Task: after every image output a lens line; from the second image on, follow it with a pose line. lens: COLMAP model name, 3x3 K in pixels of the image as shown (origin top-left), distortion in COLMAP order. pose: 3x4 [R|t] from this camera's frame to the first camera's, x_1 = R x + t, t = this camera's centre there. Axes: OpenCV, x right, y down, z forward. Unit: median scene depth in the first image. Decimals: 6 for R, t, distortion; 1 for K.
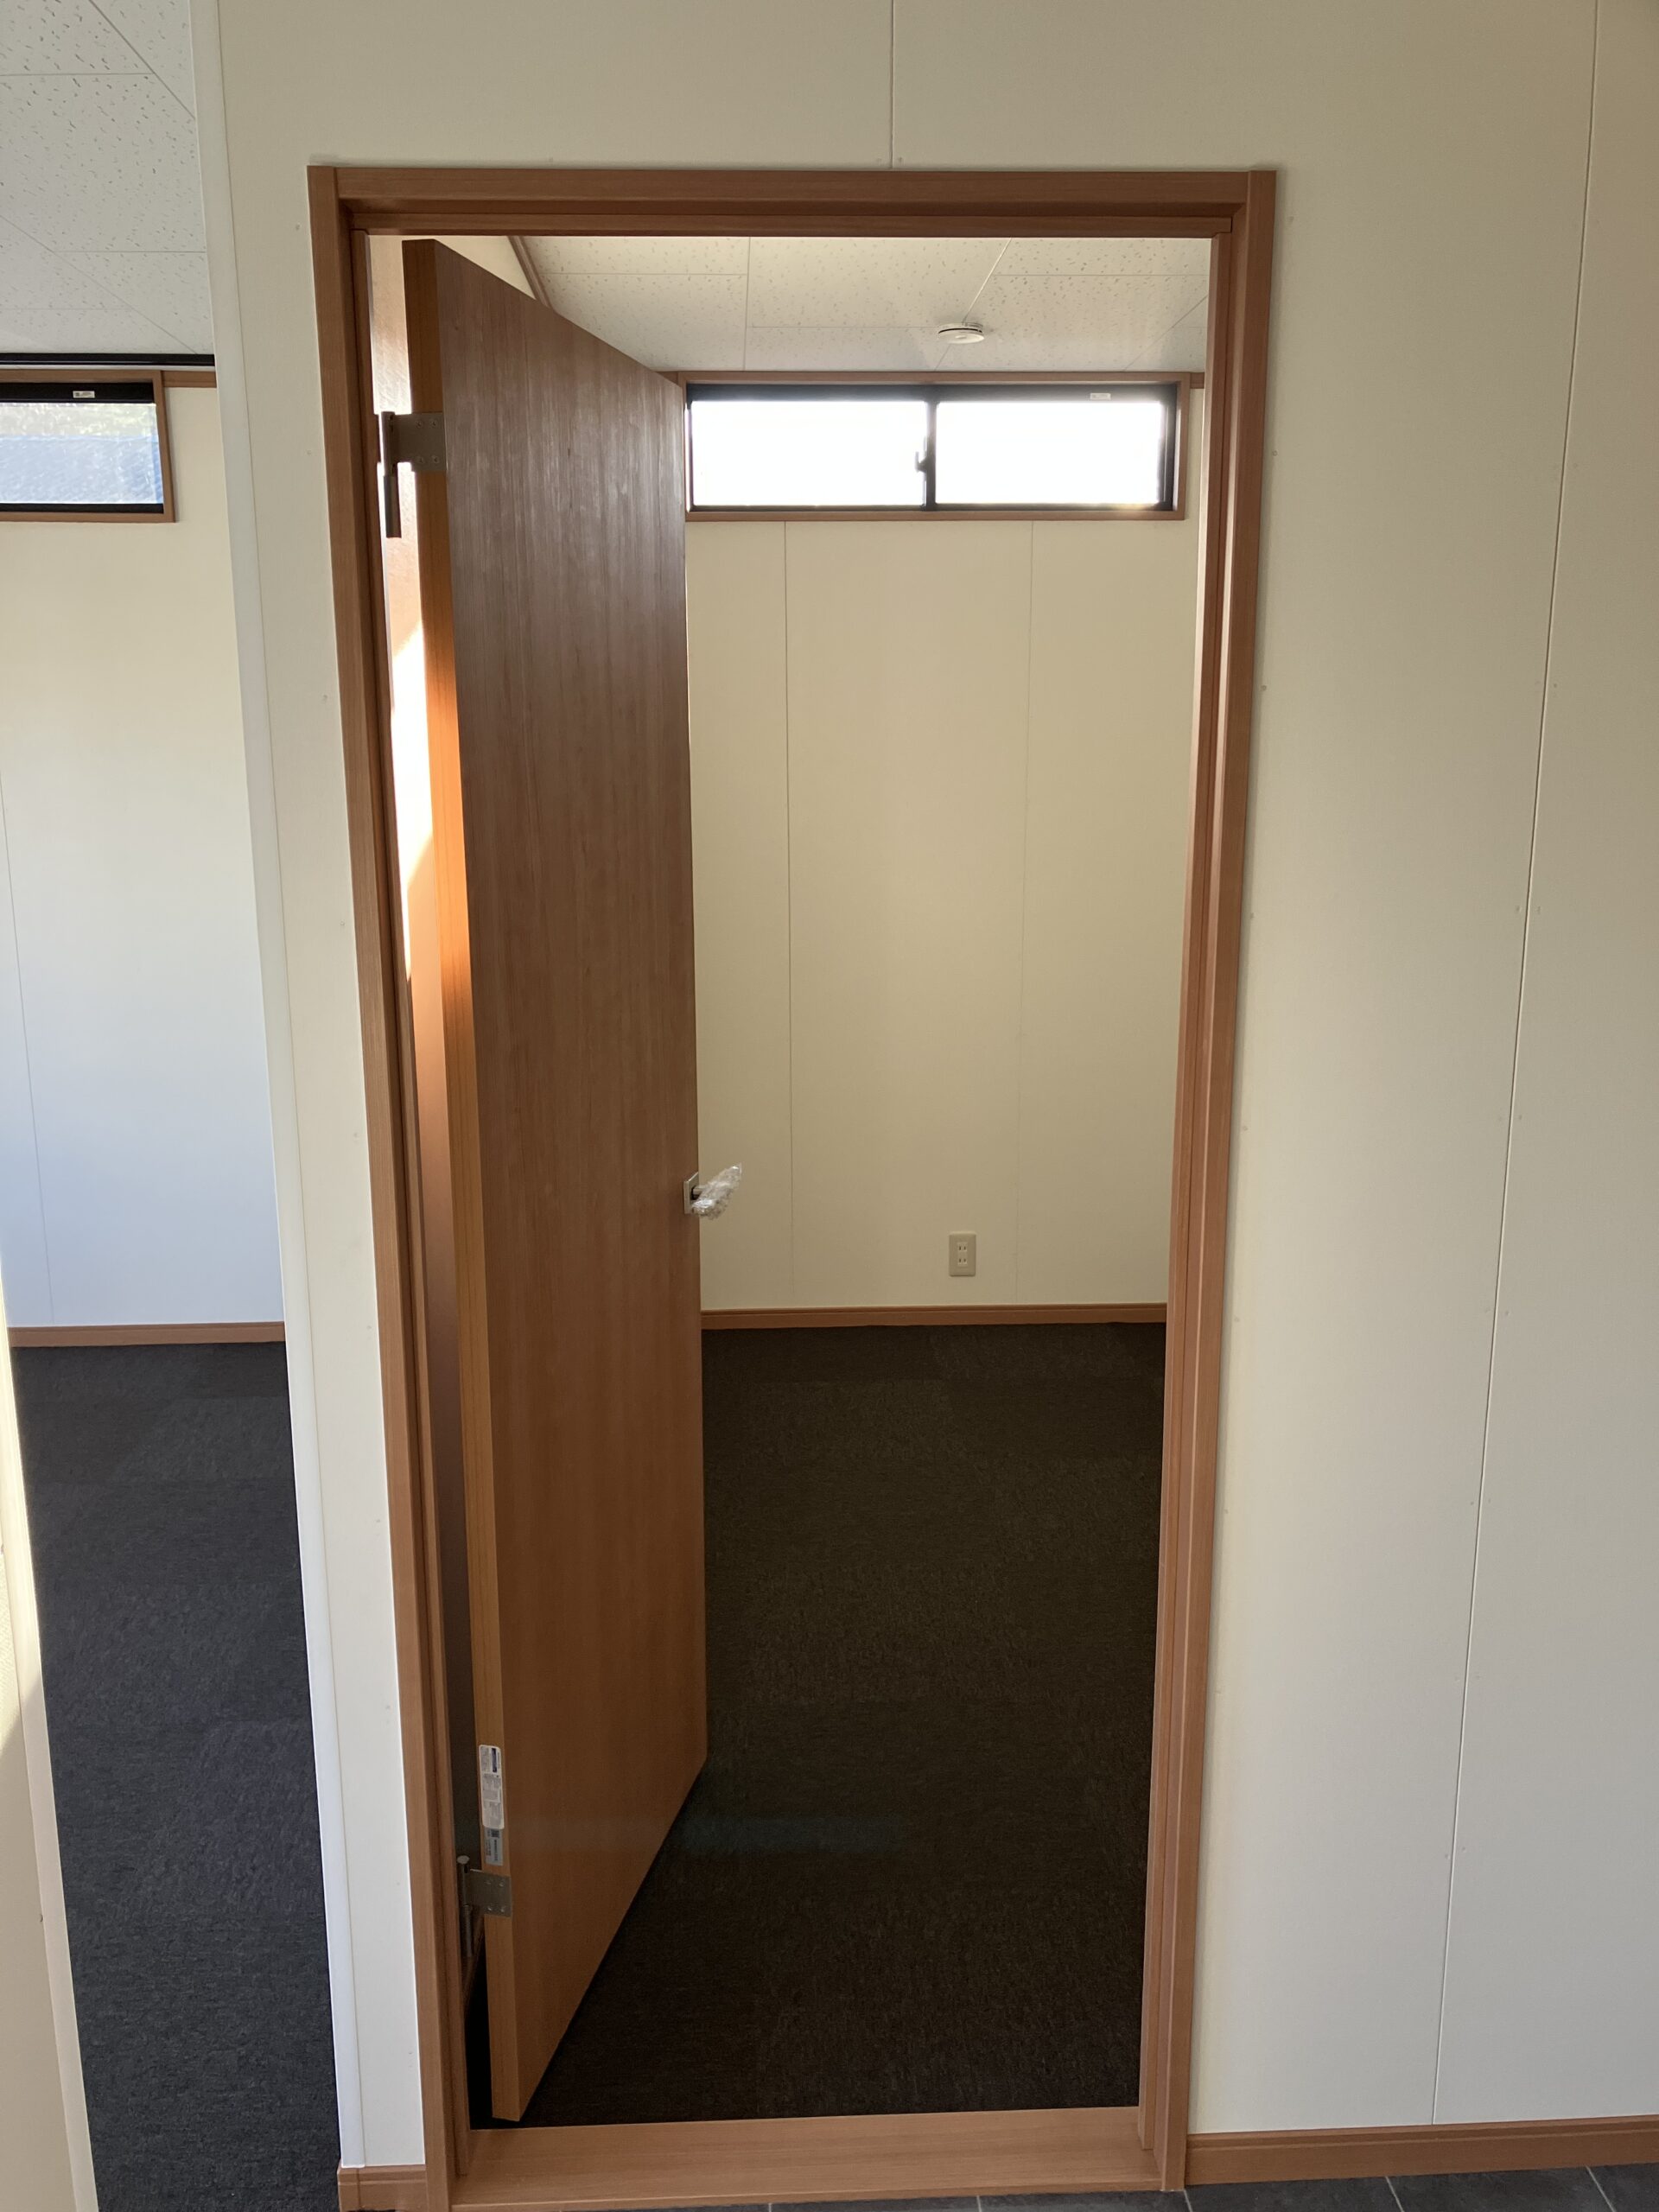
lens RADIAL K [[1820.7, 0, 834.1], [0, 1820.7, 1116.4], [0, 0, 1]] dist [0.016228, -0.012869]
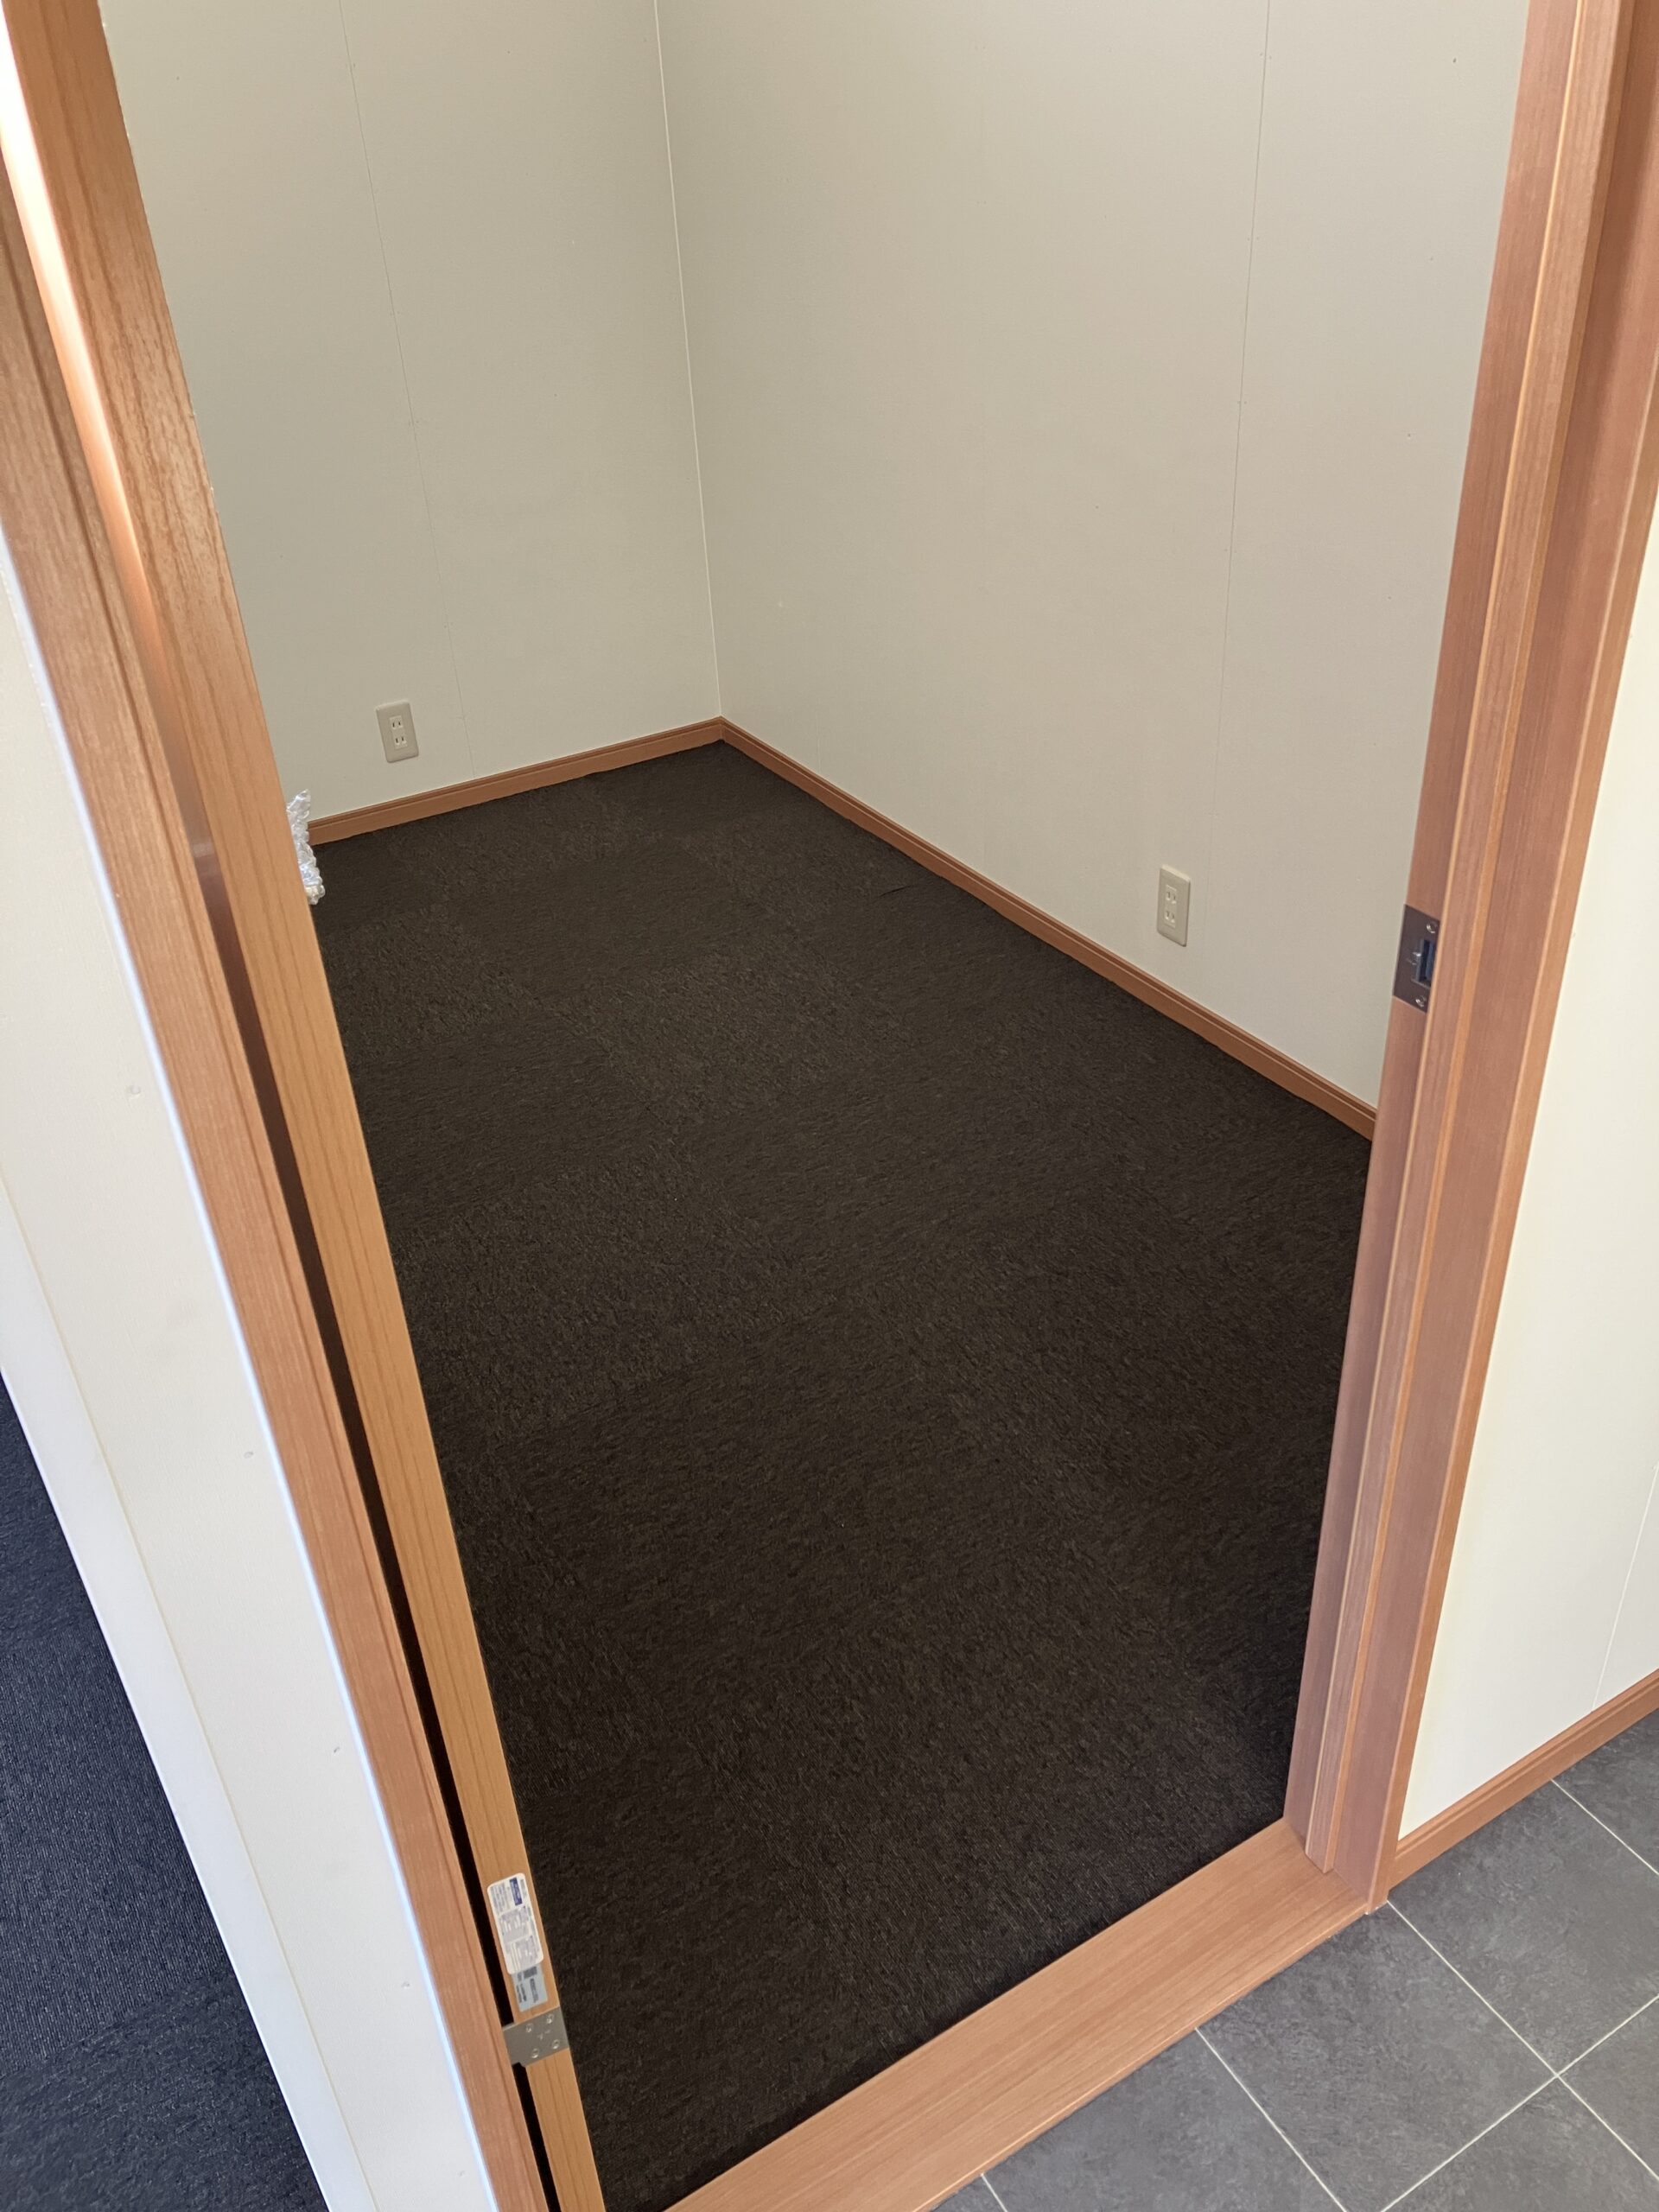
lens RADIAL K [[1820.7, 0, 829.1], [0, 1820.7, 1101.2], [0, 0, 1]] dist [0.016228, -0.012869]
pose [[0.881716, -0.285702, 0.375436, -0.218659], [0.141011, 0.918999, 0.368180, -0.083130], [-0.450215, -0.271689, 0.850583, 0.454135]]
